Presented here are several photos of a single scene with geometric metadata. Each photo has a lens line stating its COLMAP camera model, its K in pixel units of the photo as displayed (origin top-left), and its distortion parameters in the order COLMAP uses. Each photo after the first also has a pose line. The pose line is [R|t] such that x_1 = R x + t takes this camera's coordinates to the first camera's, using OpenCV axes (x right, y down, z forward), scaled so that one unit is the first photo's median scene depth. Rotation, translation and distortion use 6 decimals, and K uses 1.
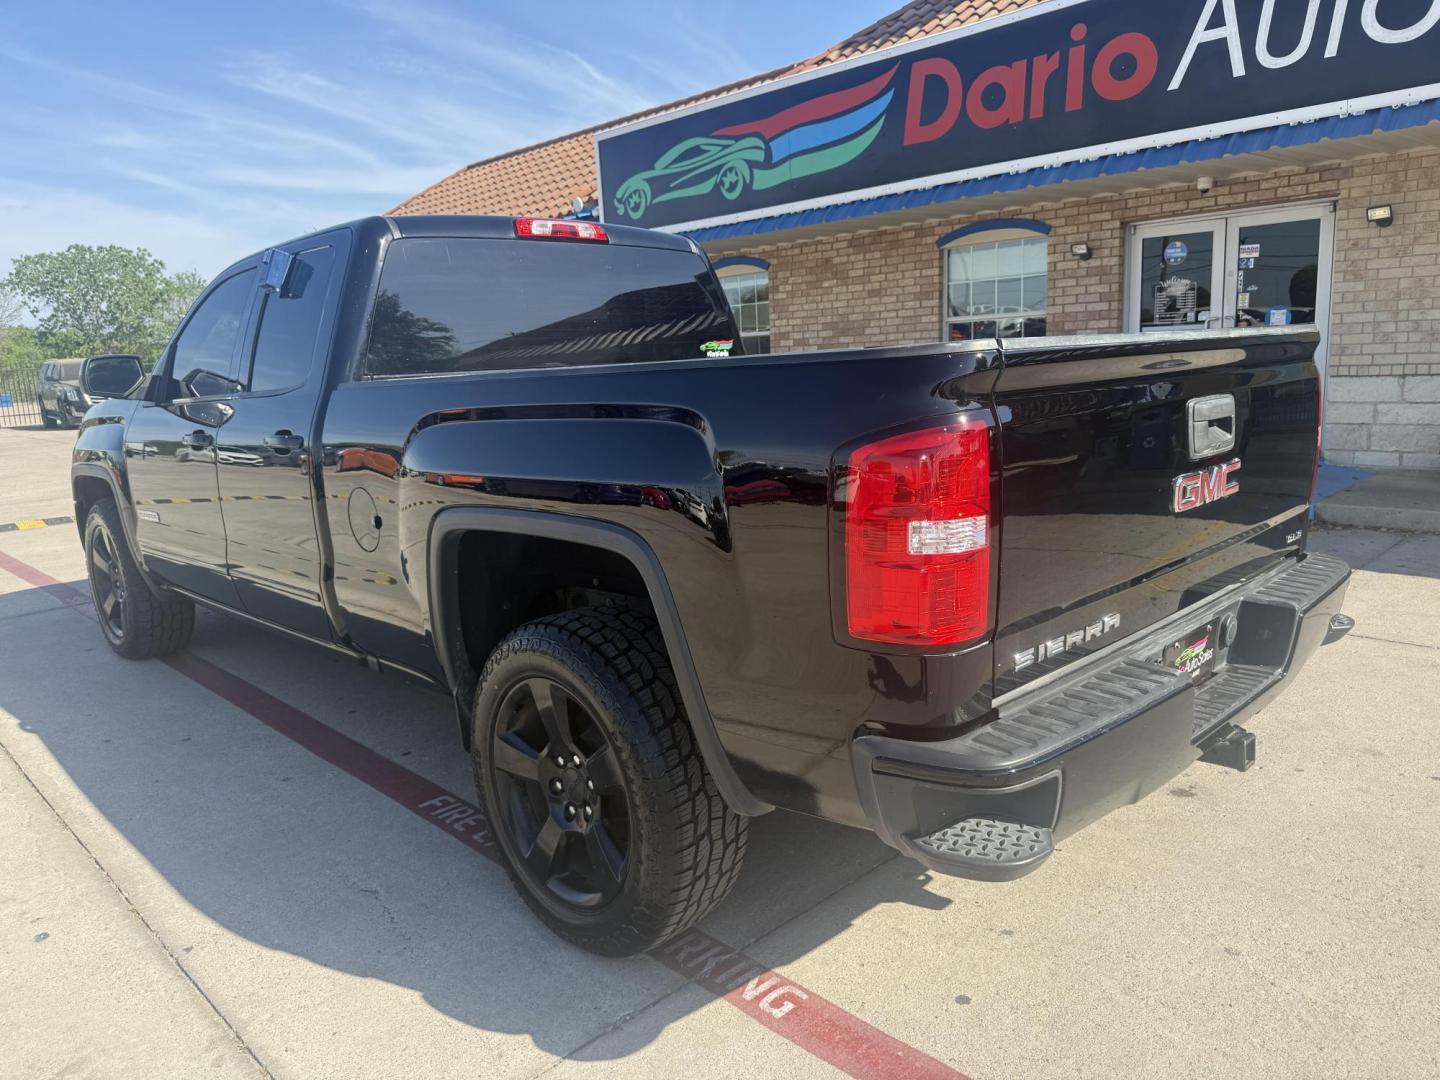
lens RADIAL K [[1054.5, 0, 706.6], [0, 1054.5, 558.6], [0, 0, 1]] dist [0.033737, -0.058574]
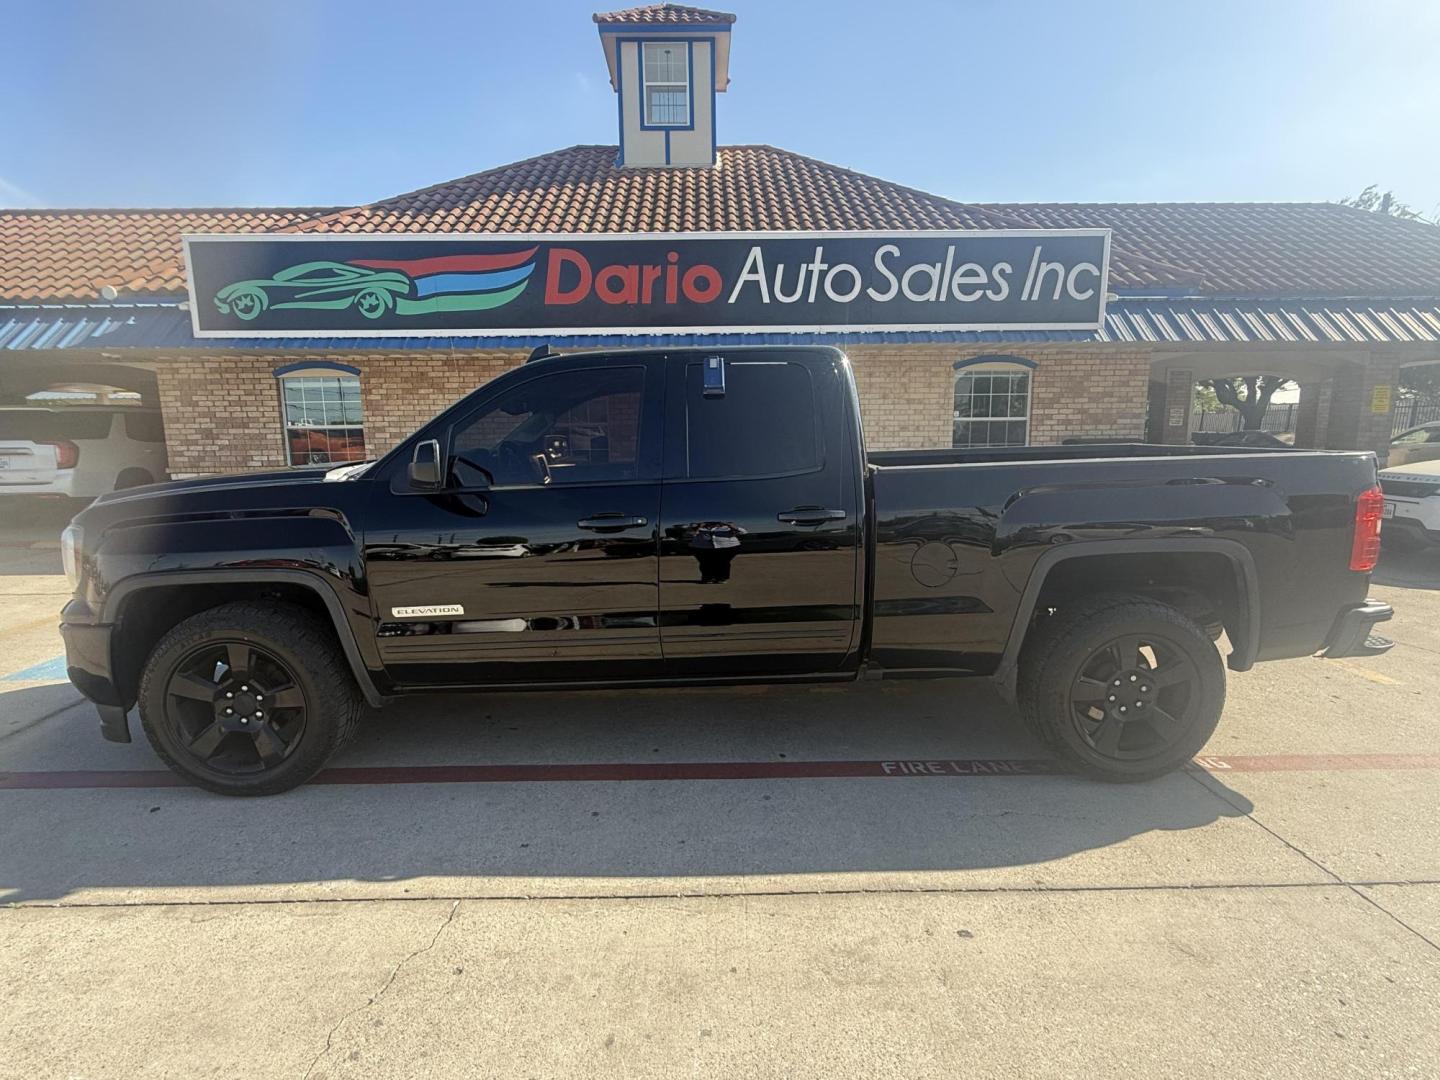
lens RADIAL K [[733.9, 0, 722.3], [0, 733.9, 563.5], [0, 0, 1]] dist [-0.006691, 0.000927]
pose [[0.662202, -0.097936, 0.742897, -0.351278], [0.120603, 0.992427, 0.023329, -0.029530], [-0.739556, 0.074147, 0.668999, 0.153342]]
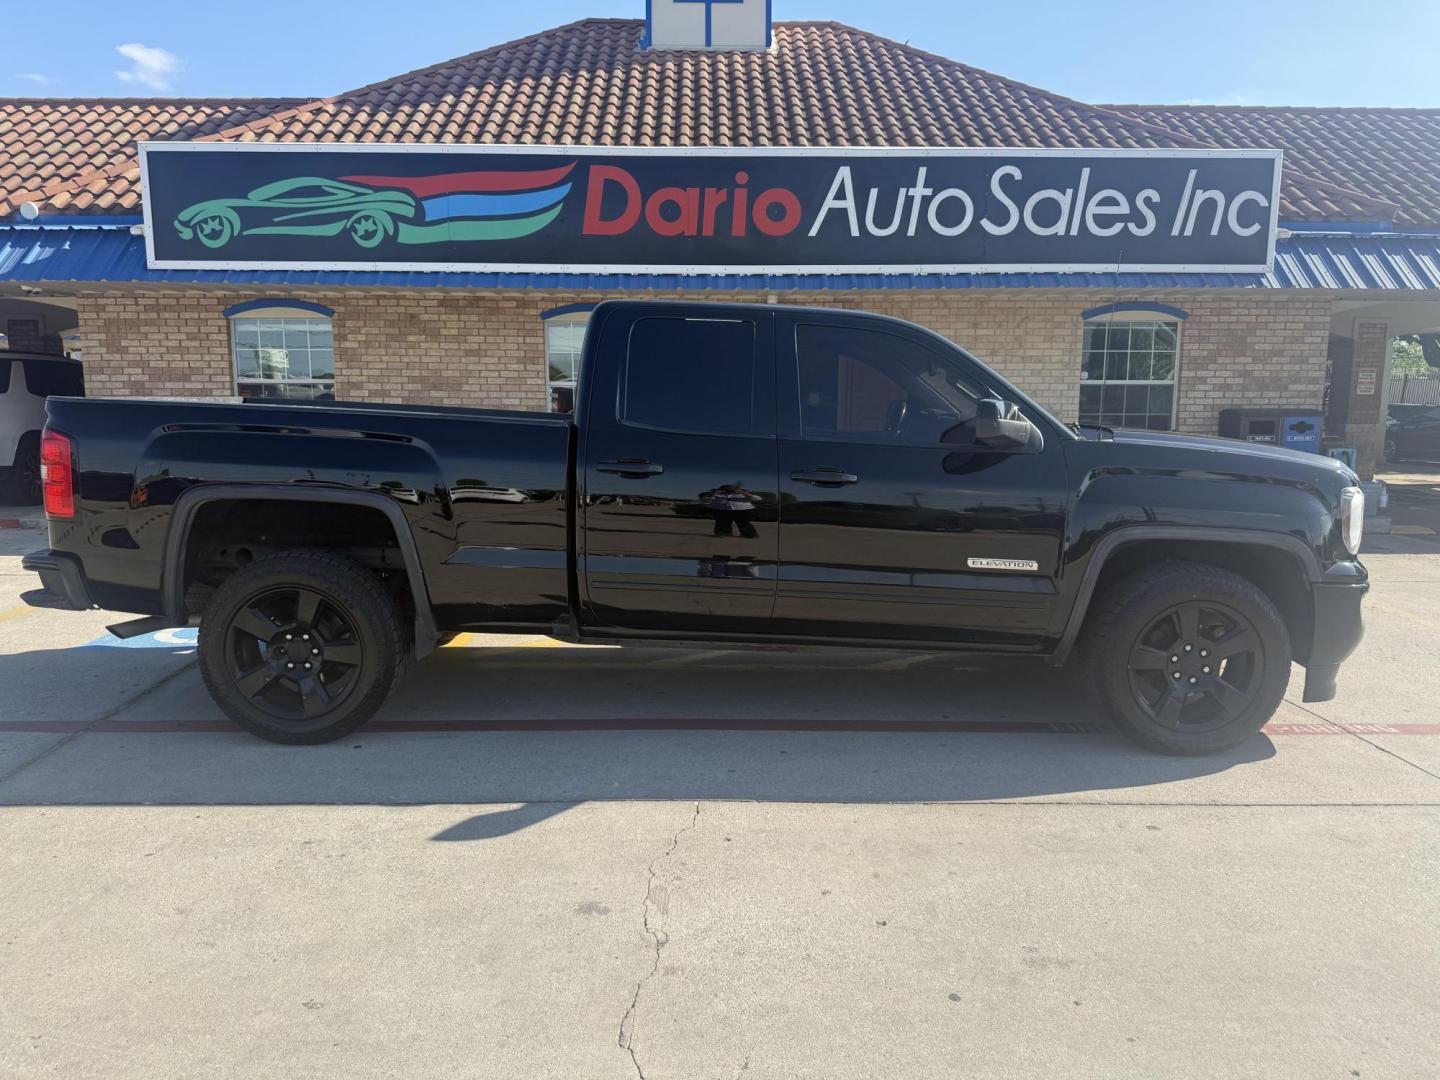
lens RADIAL K [[1054.5, 0, 718.1], [0, 1054.5, 580.0], [0, 0, 1]] dist [0.033737, -0.058574]
pose [[0.661899, -0.084794, 0.744782, -0.503330], [0.107938, 0.994008, 0.017242, -0.014038], [-0.741781, 0.068978, 0.667085, 0.118829]]
